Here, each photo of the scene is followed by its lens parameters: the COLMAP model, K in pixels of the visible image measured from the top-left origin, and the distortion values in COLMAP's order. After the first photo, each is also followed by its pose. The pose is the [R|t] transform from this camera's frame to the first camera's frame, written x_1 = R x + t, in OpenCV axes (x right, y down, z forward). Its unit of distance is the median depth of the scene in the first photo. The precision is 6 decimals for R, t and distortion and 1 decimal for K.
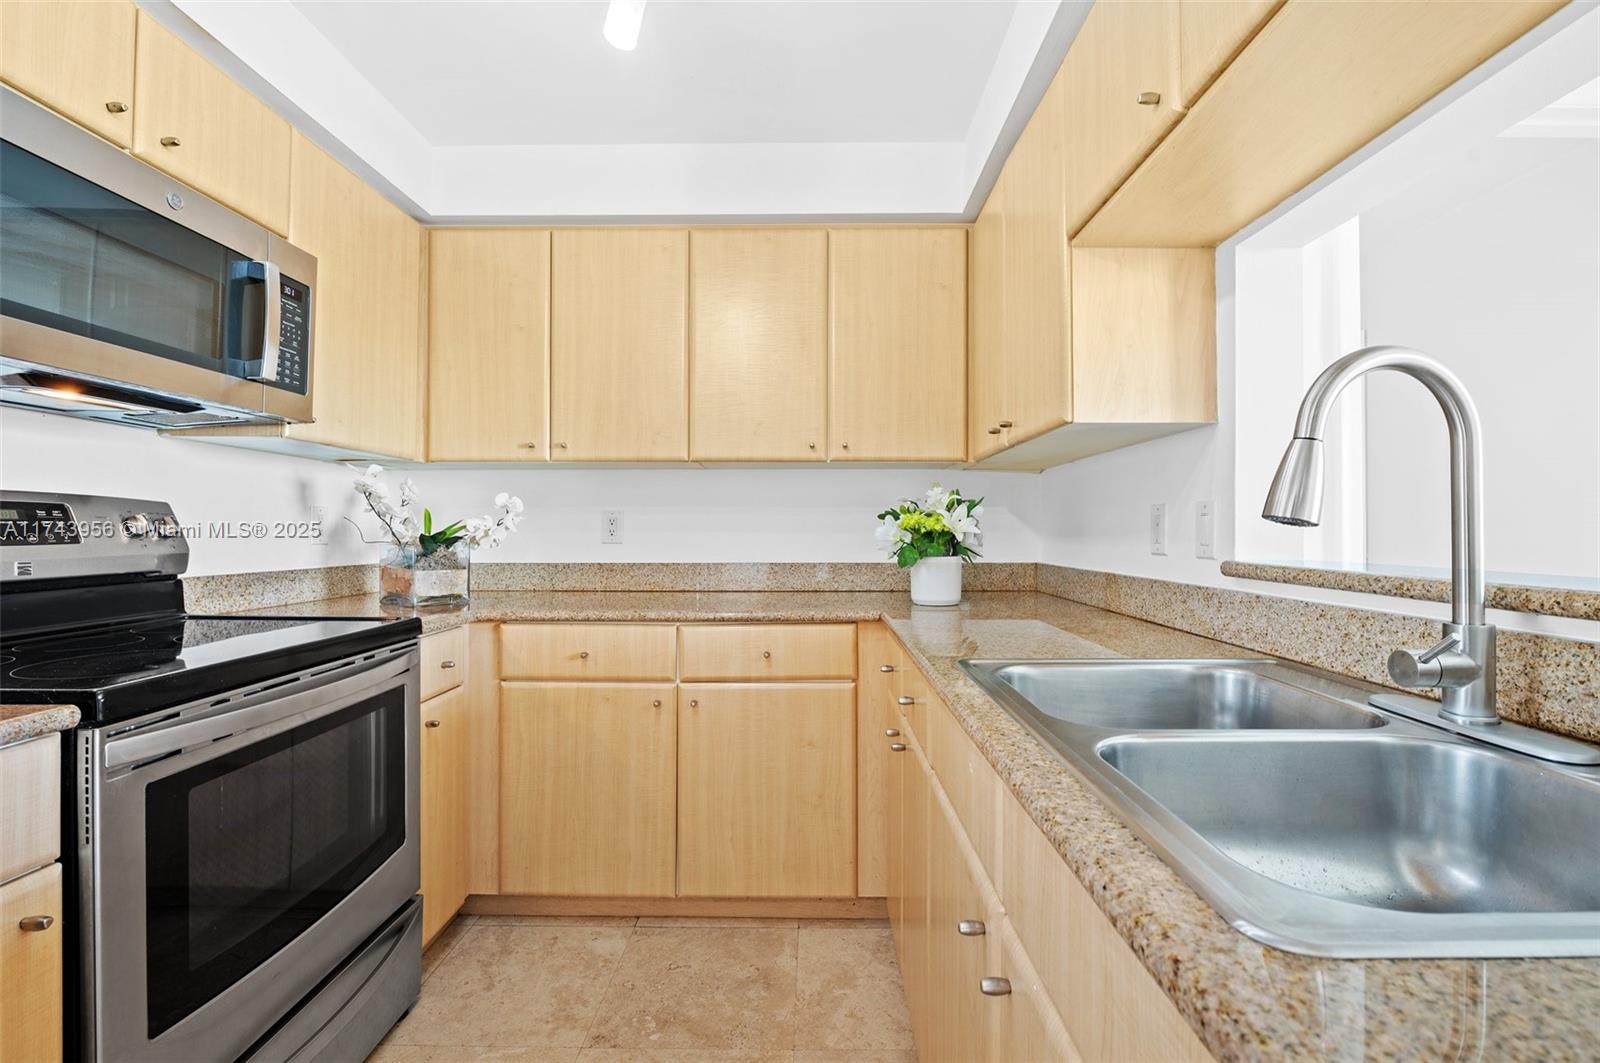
lens RADIAL K [[702.0, 0, 806.8], [0, 702.0, 521.9], [0, 0, 1]] dist [-0.007973, -0.000293]
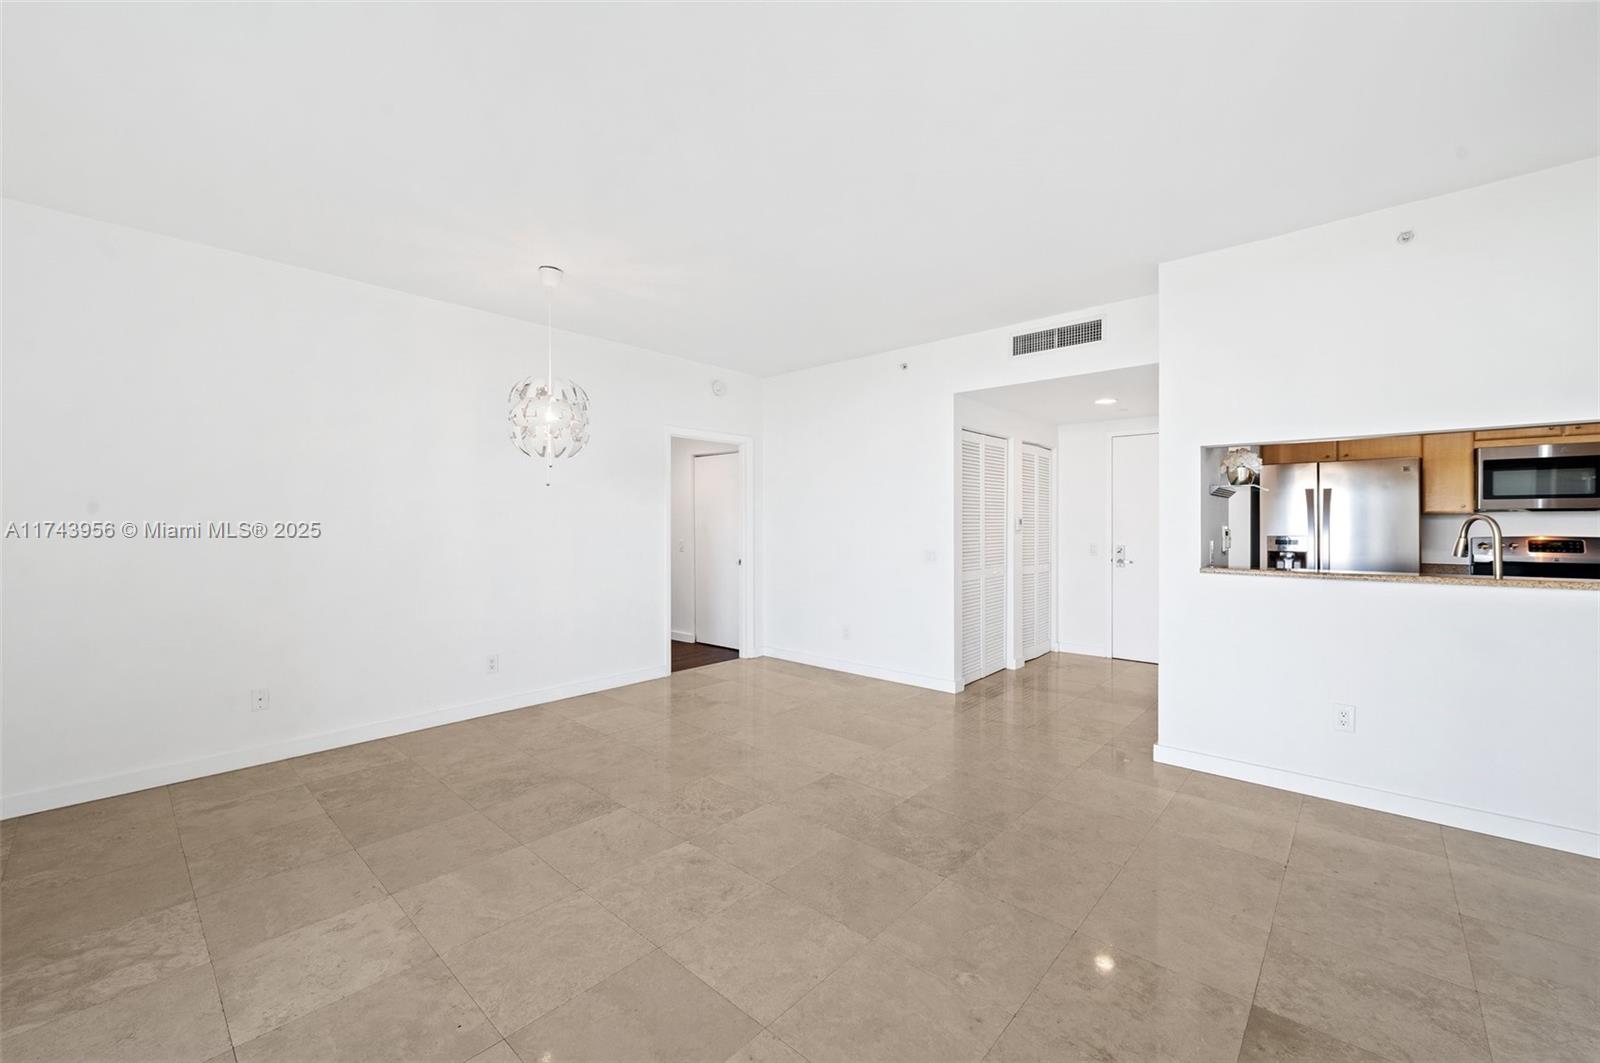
lens RADIAL K [[632.8, 0, 809.2], [0, 632.8, 528.4], [0, 0, 1]] dist [-0.003740, -0.001393]
pose [[-0.660732, 0.006002, -0.750598, 2.855668], [0.008468, 0.999964, 0.000541, -0.095268], [0.750574, -0.005998, -0.660759, 0.211850]]
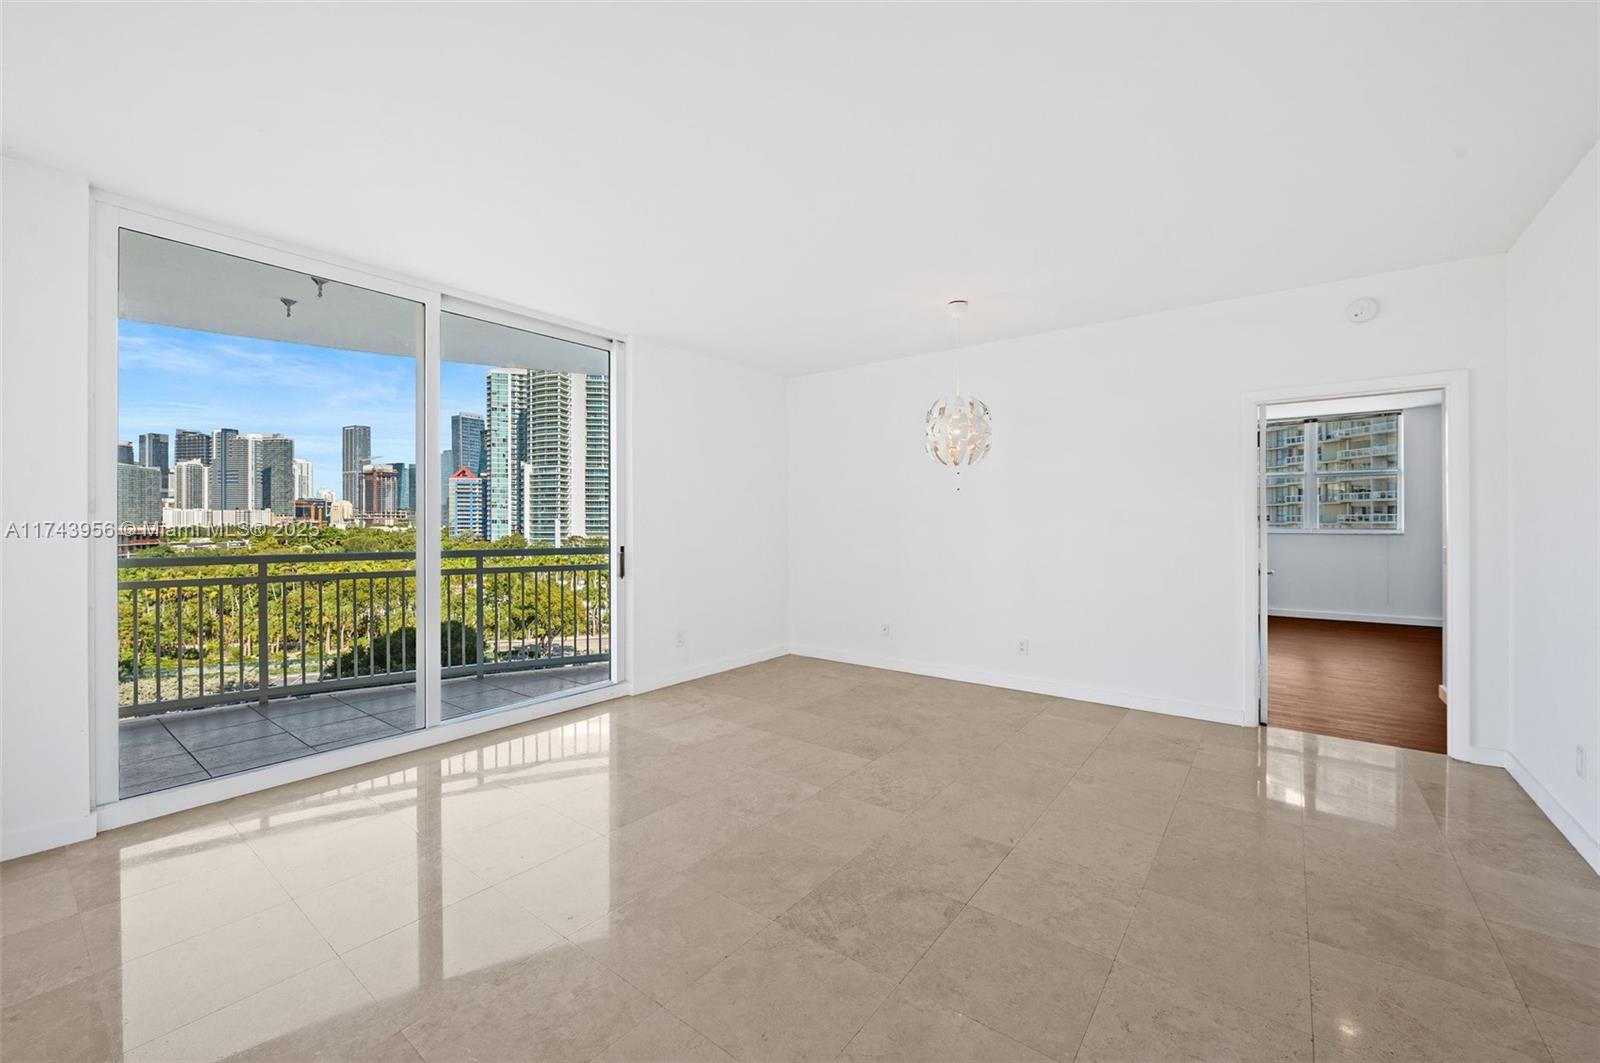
lens RADIAL K [[632.8, 0, 808.2], [0, 632.8, 521.3], [0, 0, 1]] dist [-0.003740, -0.001393]
pose [[-0.799303, 0.001683, 0.600925, 0.834080], [-0.005929, 0.999925, -0.010687, -0.093463], [-0.600898, -0.012105, -0.799234, 0.471439]]
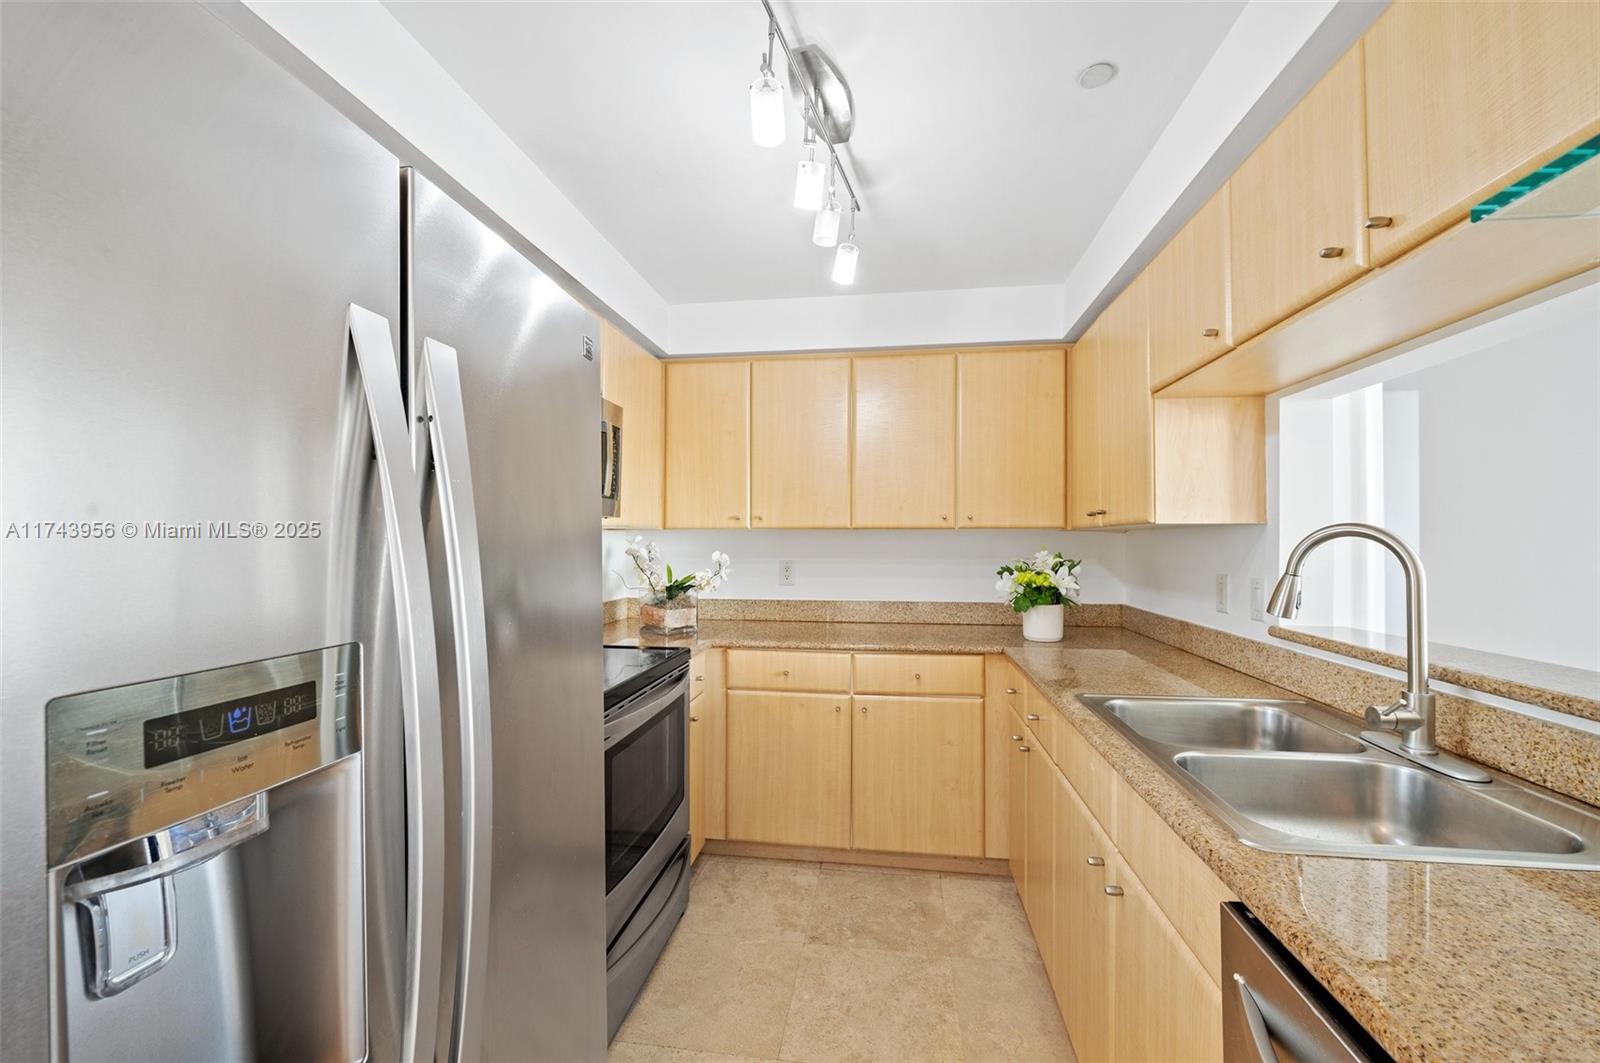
lens RADIAL K [[632.8, 0, 808.2], [0, 632.8, 532.5], [0, 0, 1]] dist [-0.003740, -0.001393]
pose [[0.991643, -0.000810, -0.129011, -0.128028], [0.000489, 0.999997, -0.002521, -0.104919], [0.129013, 0.002437, 0.991640, -0.302083]]
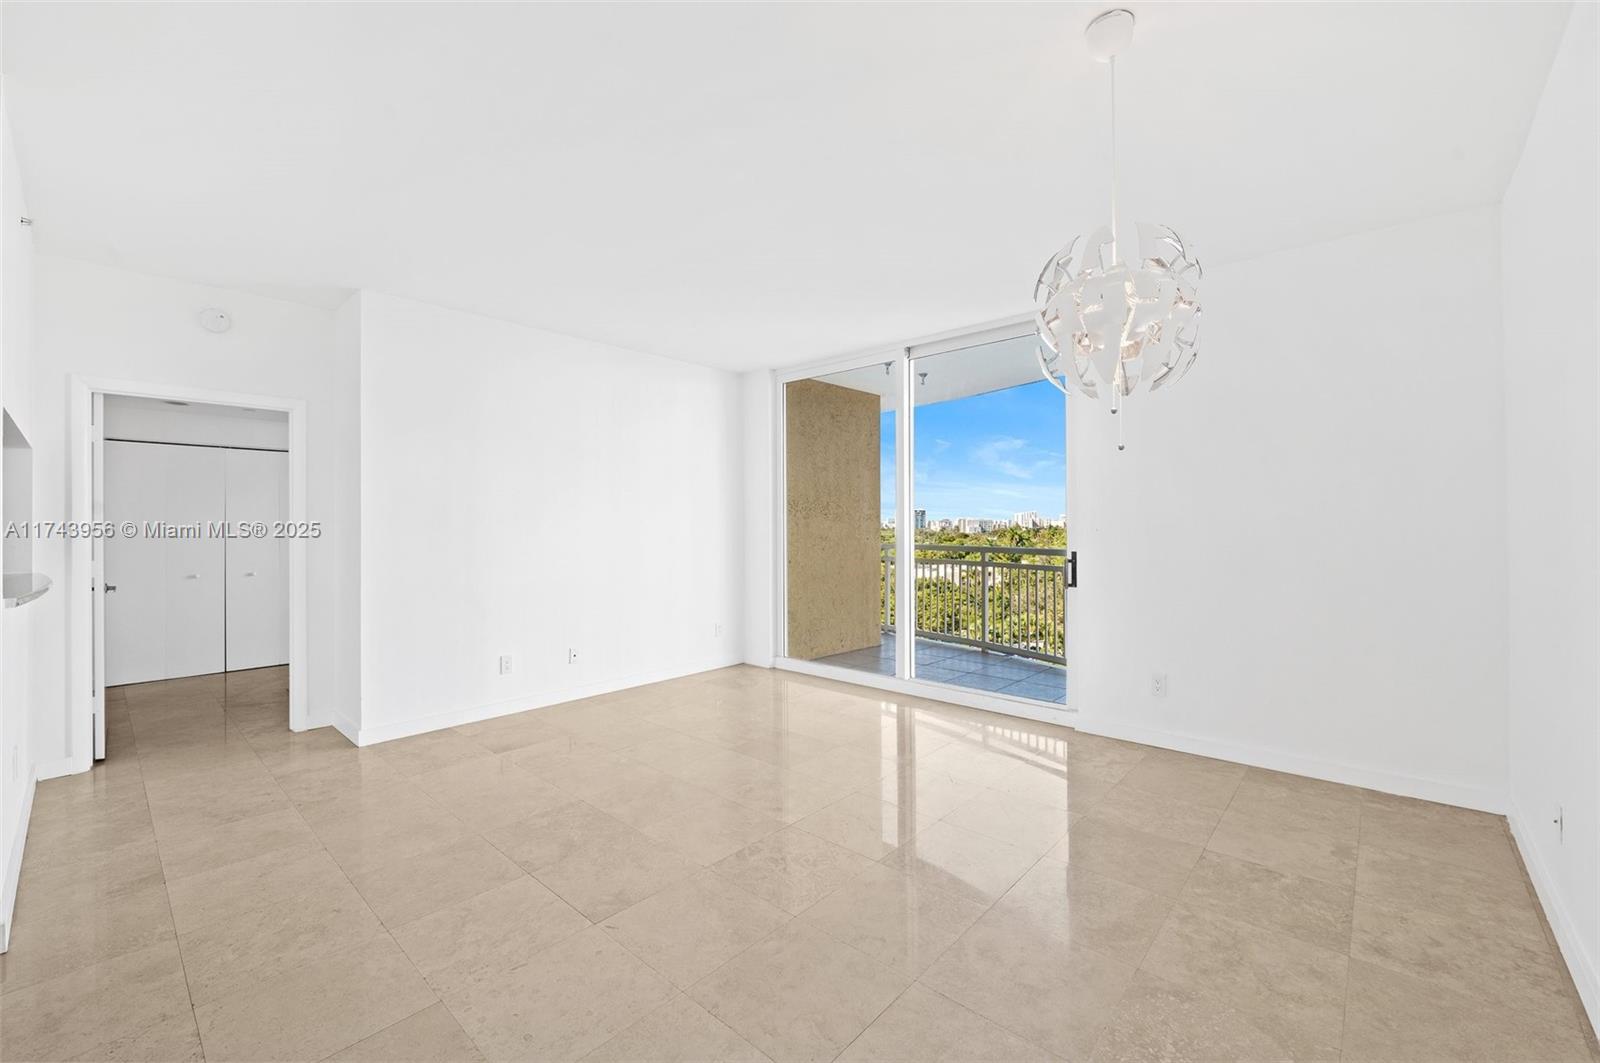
lens RADIAL K [[654.8, 0, 809.6], [0, 654.8, 520.3], [0, 0, 1]] dist [-0.008050, -0.000614]
pose [[0.663309, 0.000567, 0.748346, 0.675563], [-0.003732, 0.999990, 0.002551, -0.126081], [-0.748337, -0.004485, 0.663304, -2.183745]]
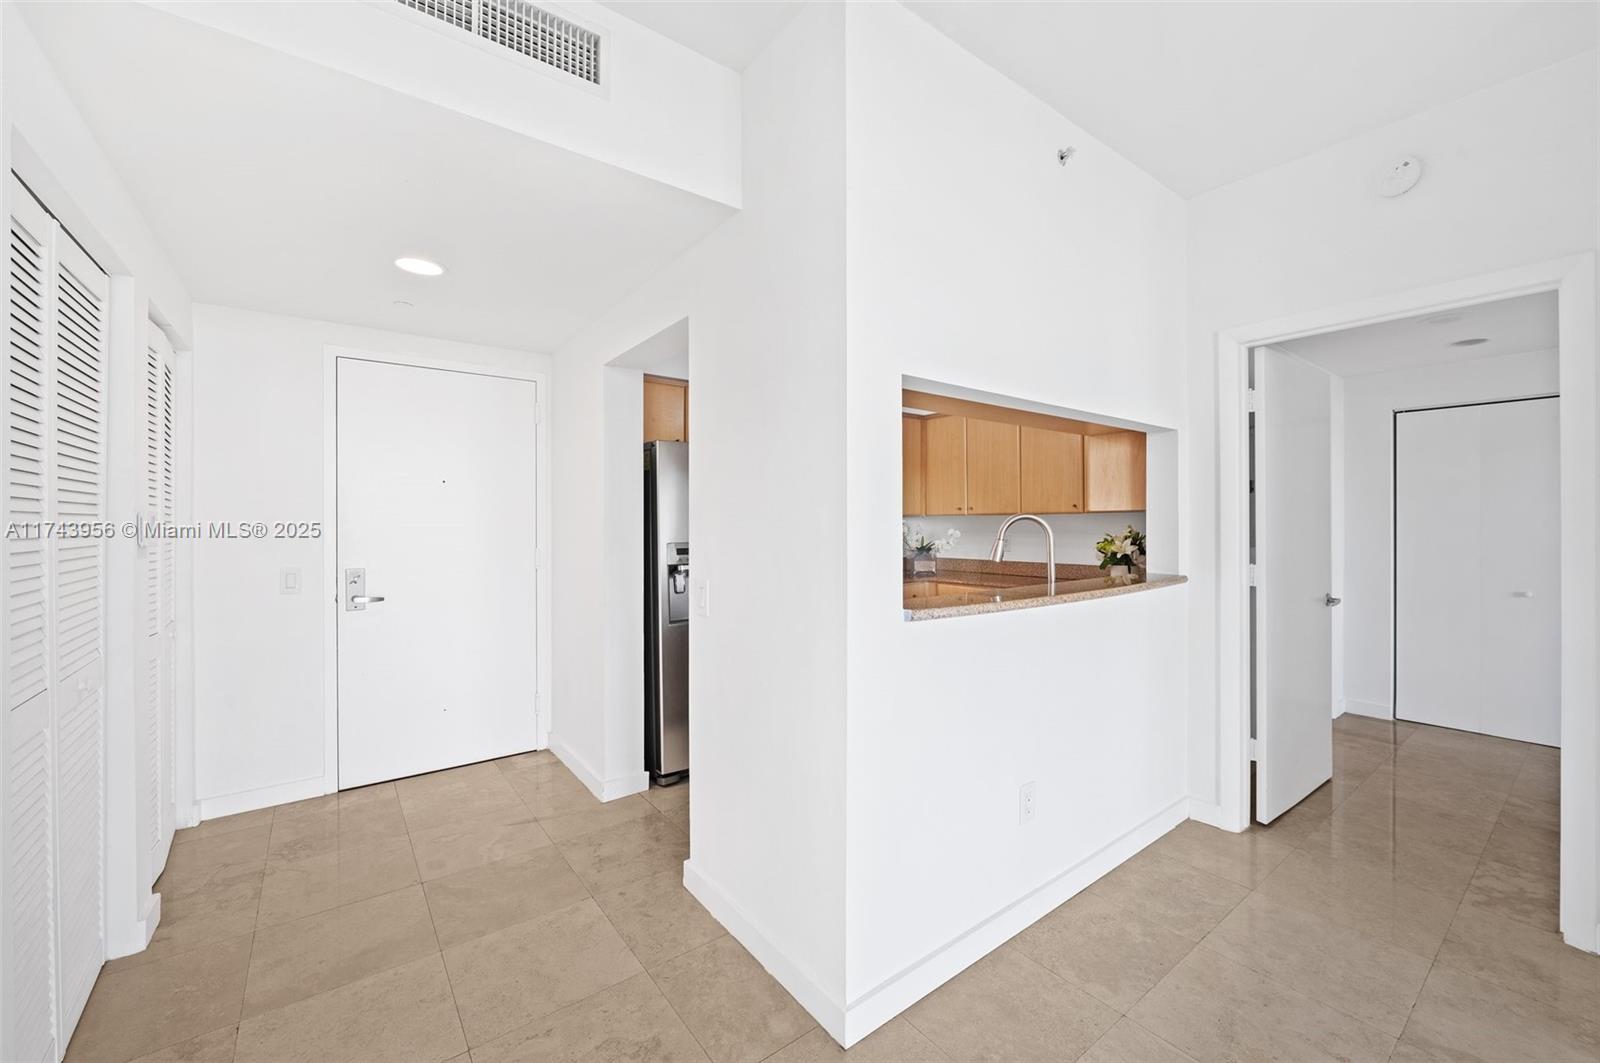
lens RADIAL K [[632.8, 0, 804.0], [0, 632.8, 522.2], [0, 0, 1]] dist [-0.003740, -0.001393]
pose [[0.609475, -0.004633, -0.792791, 1.281983], [0.013686, 0.999895, 0.004678, -0.110027], [0.792687, -0.013701, 0.609475, -0.913470]]
